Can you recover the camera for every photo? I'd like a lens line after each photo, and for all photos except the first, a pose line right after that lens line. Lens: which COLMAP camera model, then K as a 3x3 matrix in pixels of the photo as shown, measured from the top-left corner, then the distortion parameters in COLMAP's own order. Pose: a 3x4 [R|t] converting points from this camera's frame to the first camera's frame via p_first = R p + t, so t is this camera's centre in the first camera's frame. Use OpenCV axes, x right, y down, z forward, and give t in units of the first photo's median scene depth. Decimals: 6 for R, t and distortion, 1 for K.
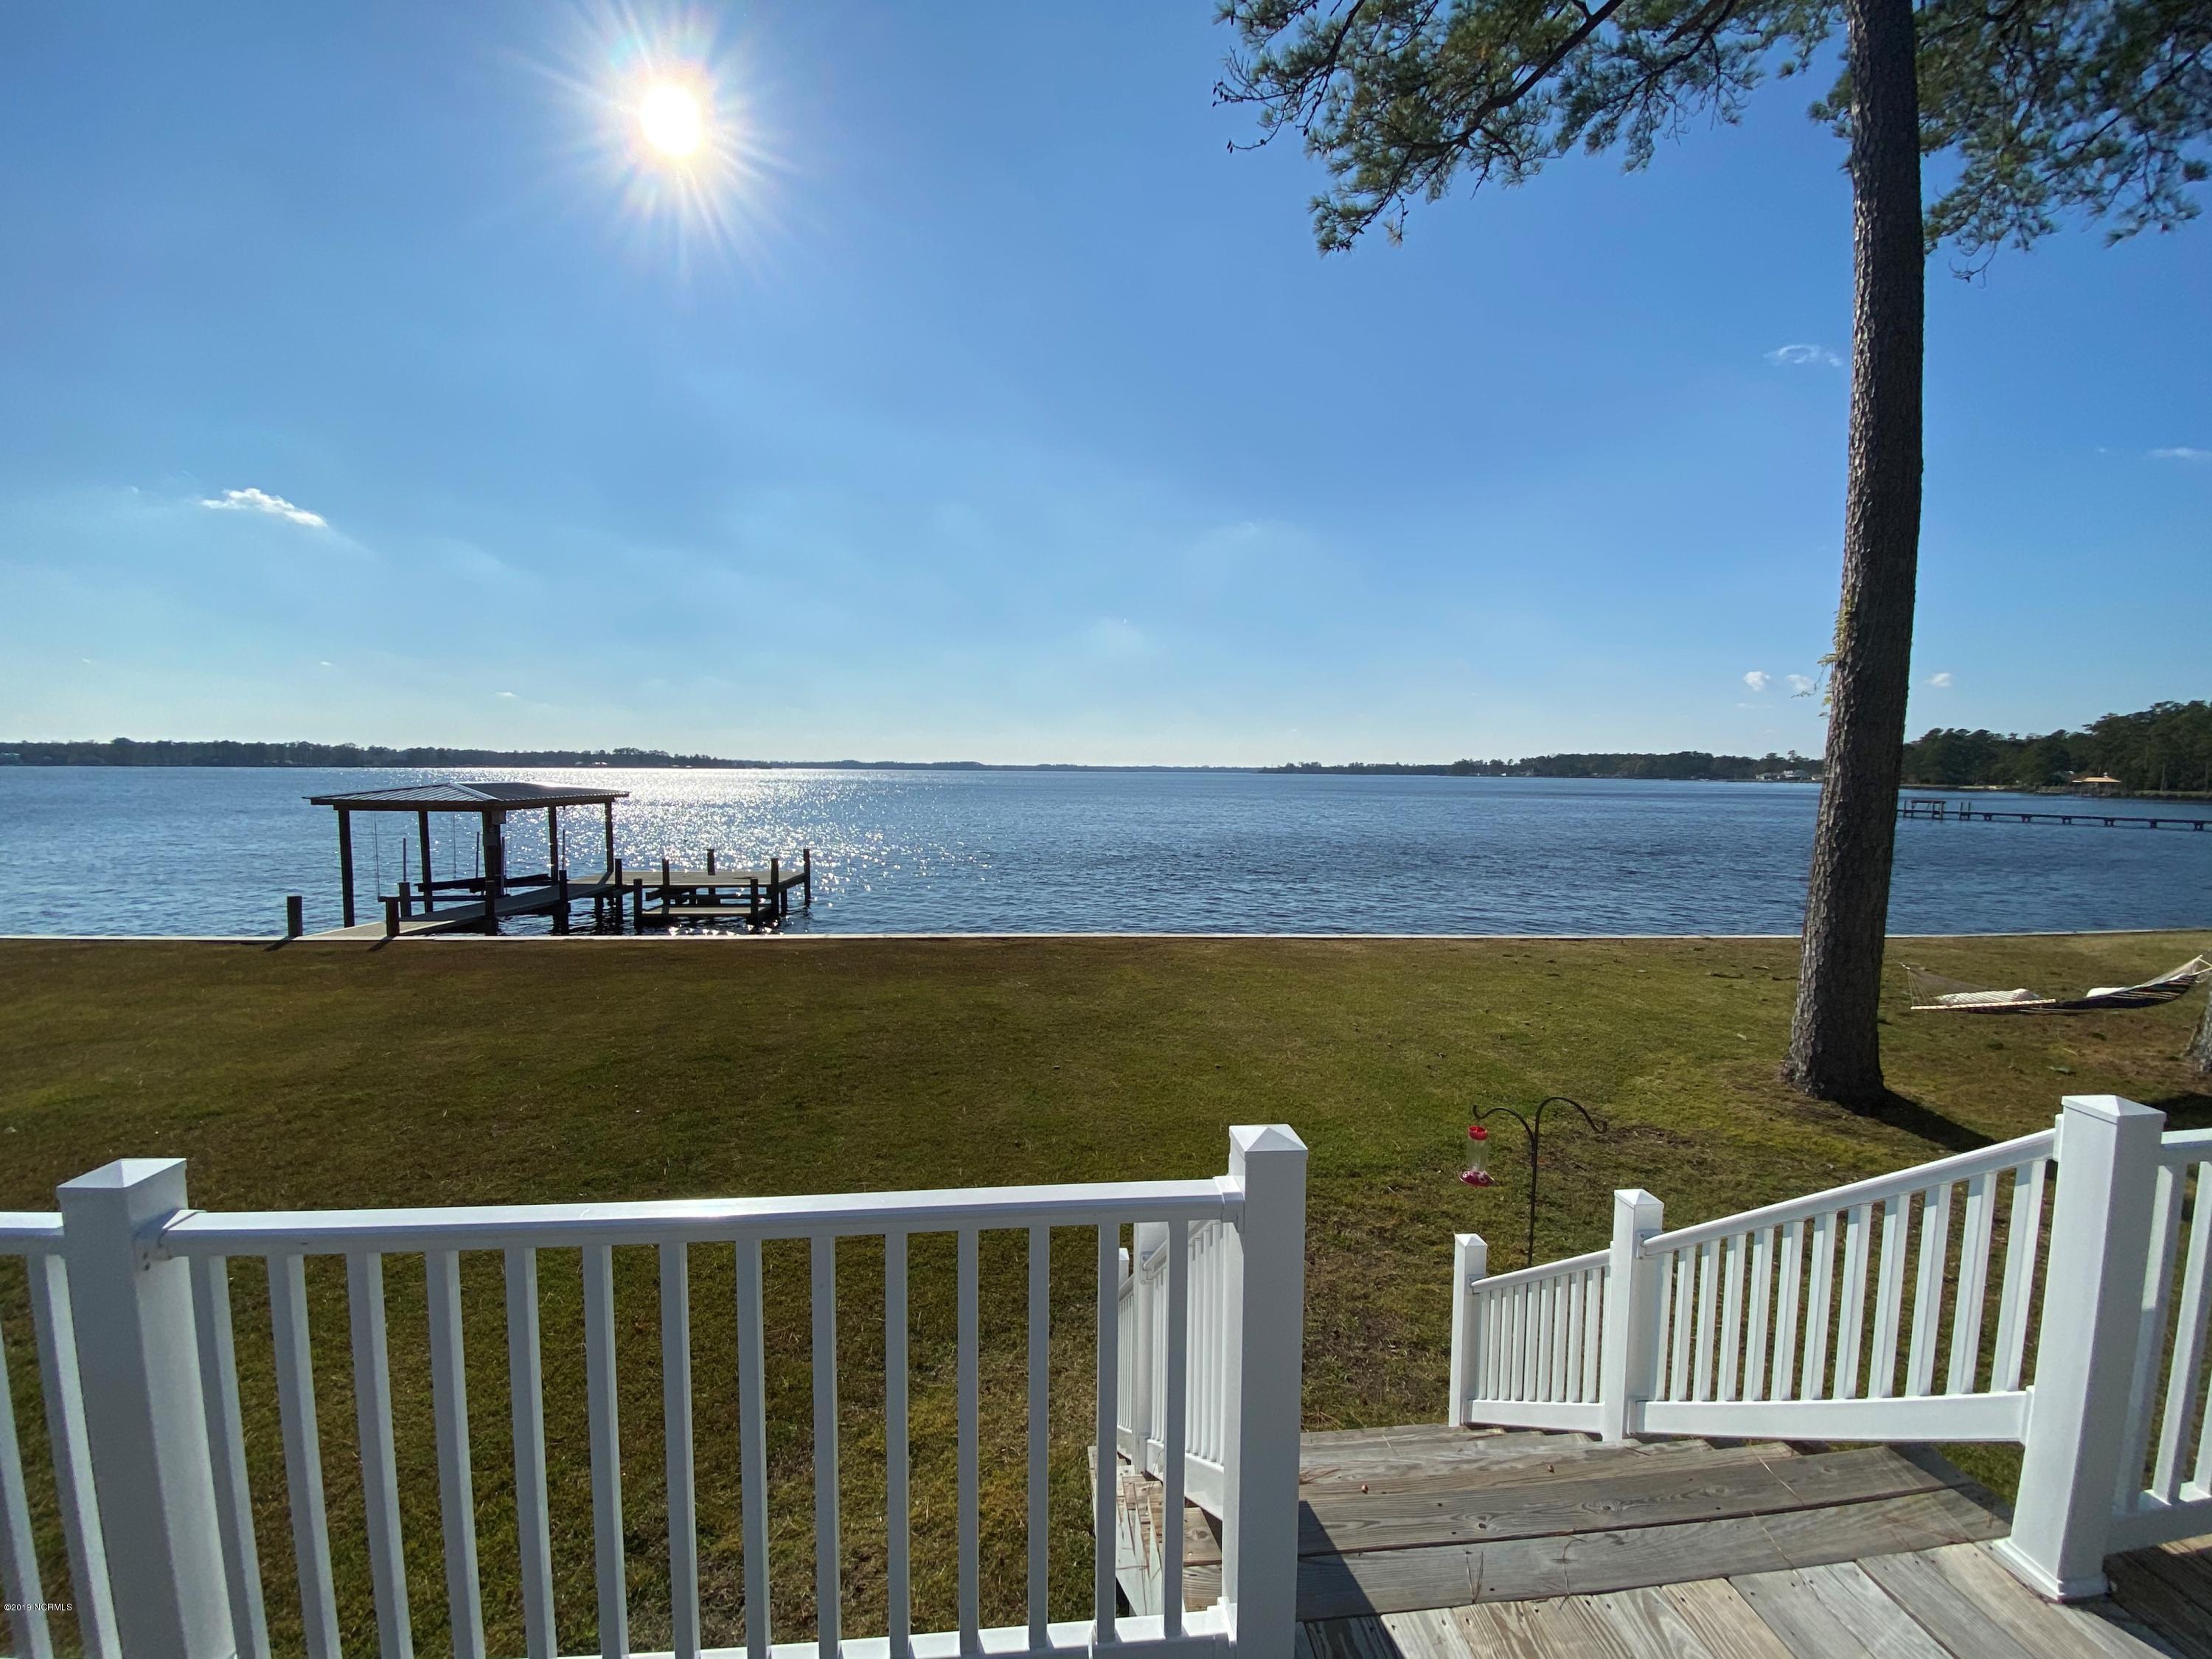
lens RADIAL K [[887.2, 0, 1097.8], [0, 887.2, 825.5], [0, 0, 1]] dist [0.012226, -0.016463]
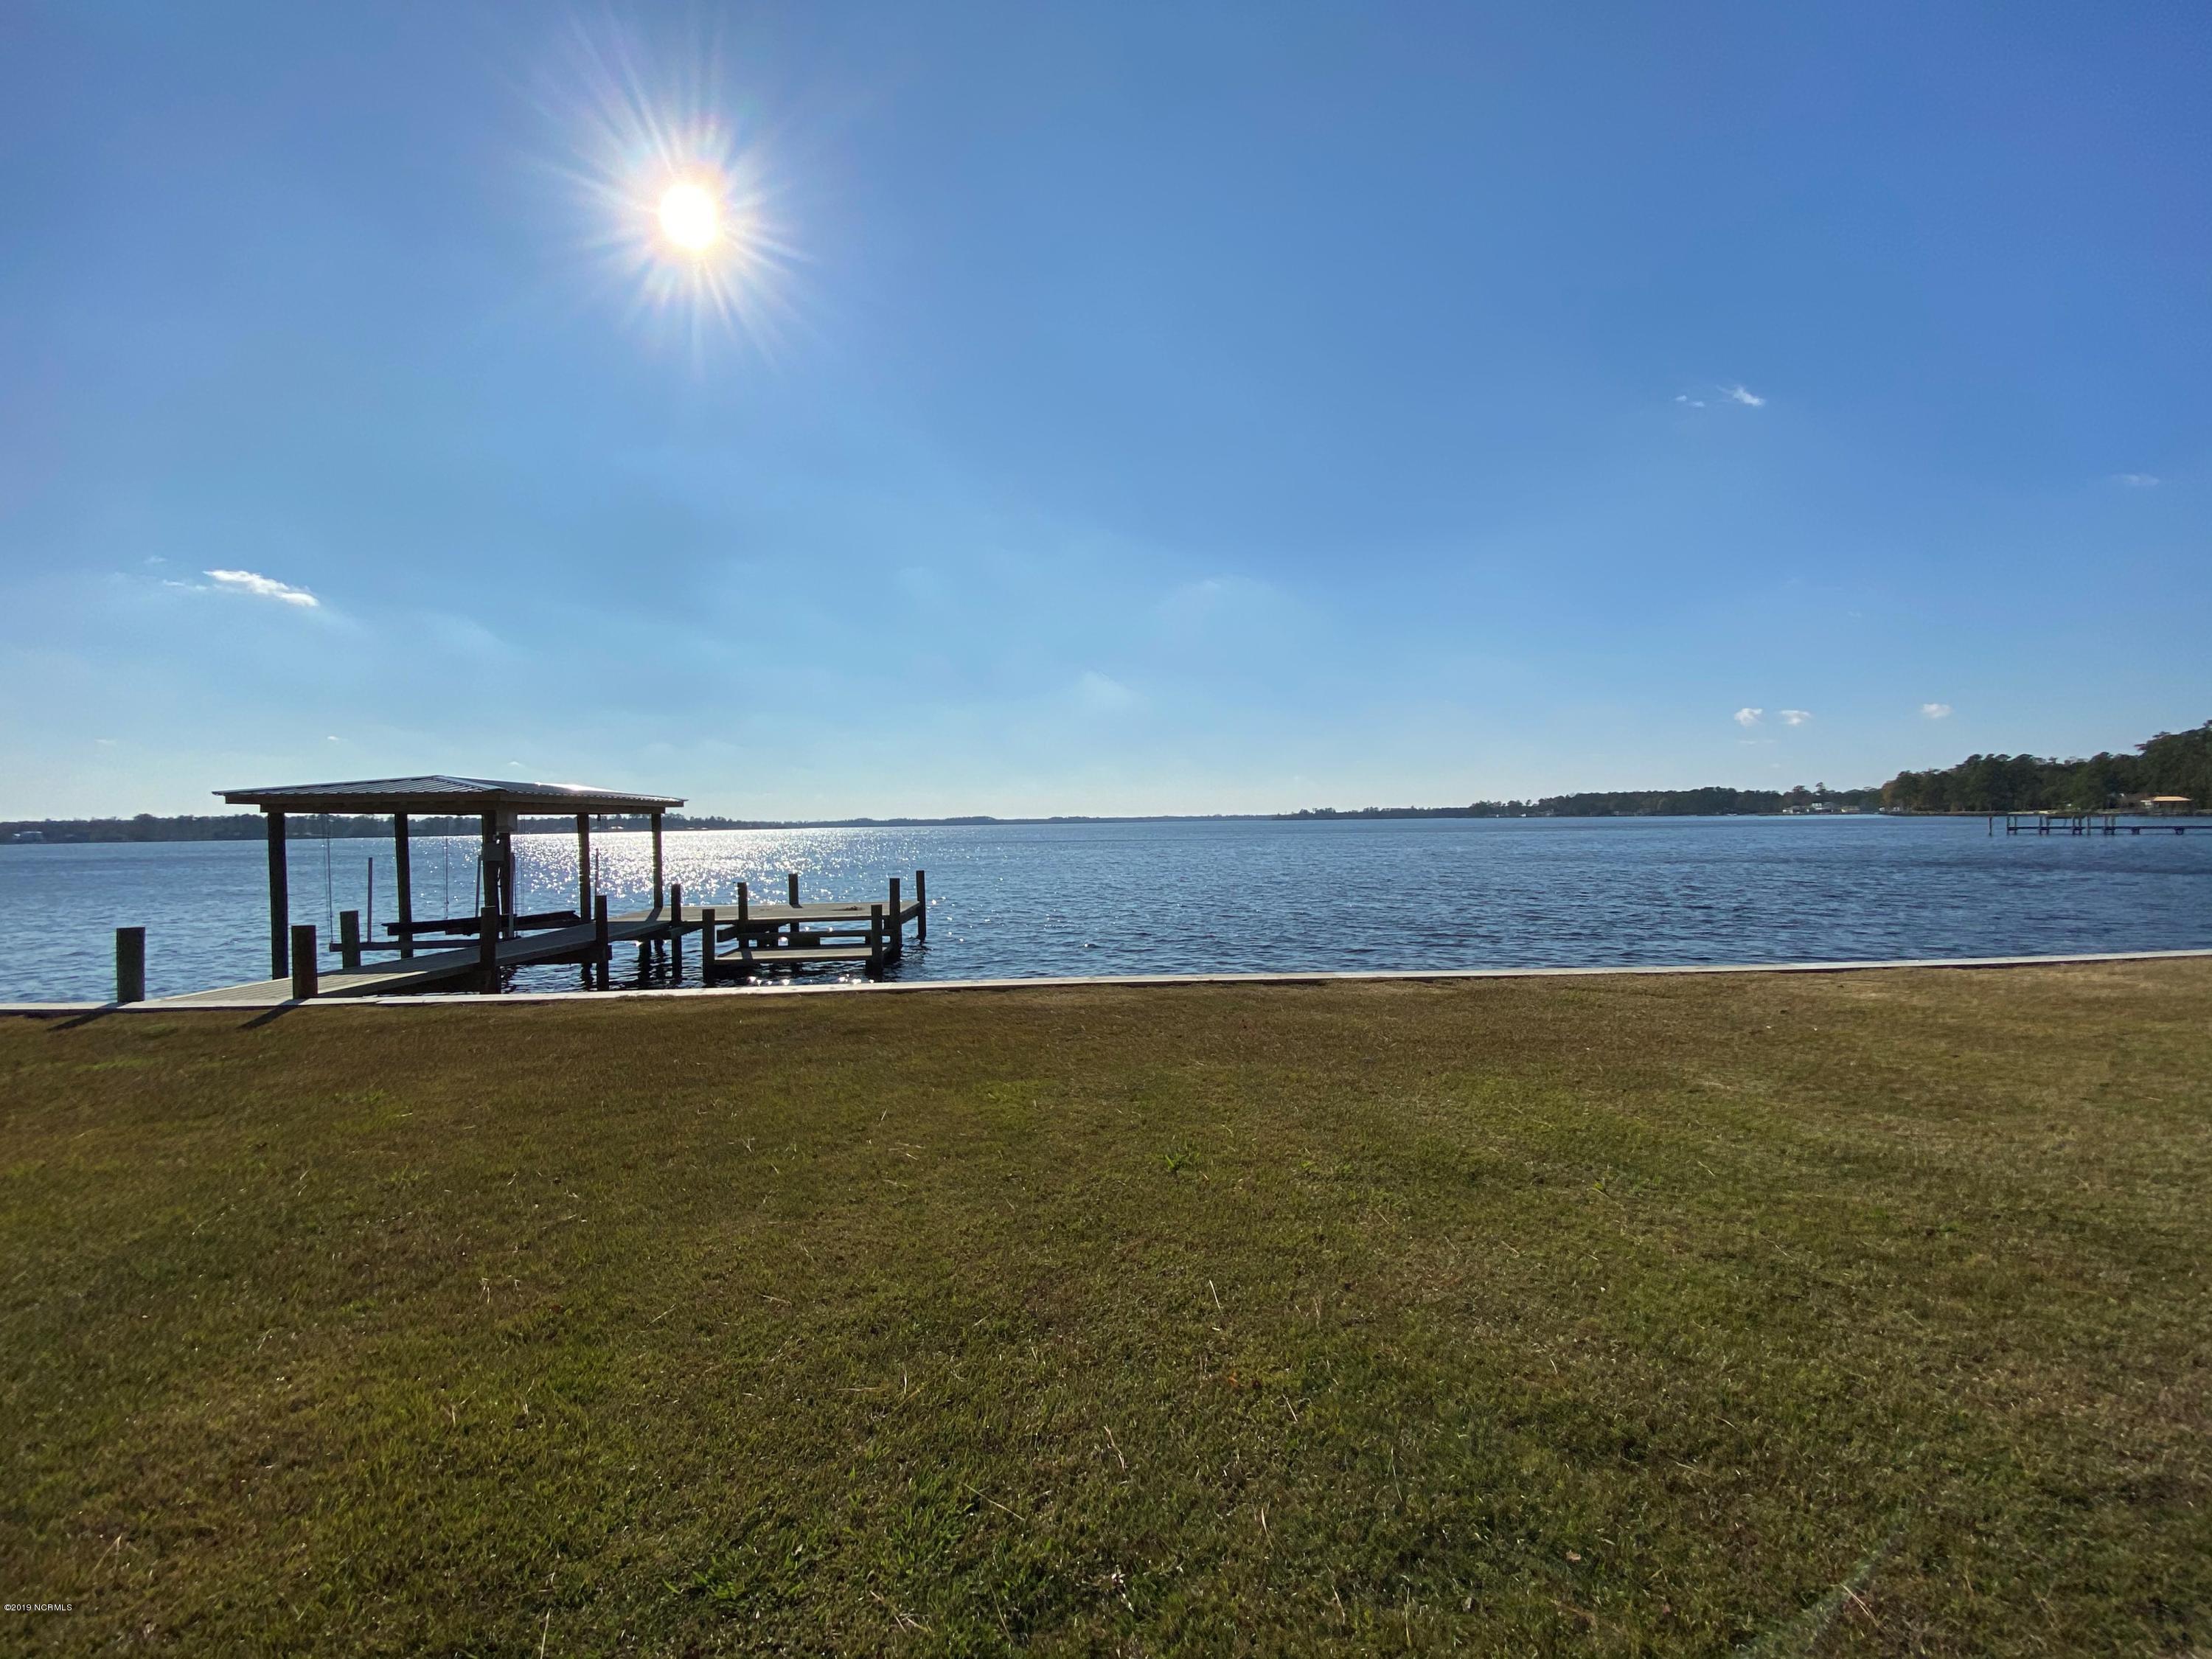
lens RADIAL K [[887.2, 0, 1097.8], [0, 887.2, 825.5], [0, 0, 1]] dist [0.012226, -0.016463]
pose [[0.999604, -0.025500, -0.011926, -0.194618], [0.024749, 0.997931, -0.059346, 0.040883], [0.013415, 0.059027, 0.998166, 0.297930]]
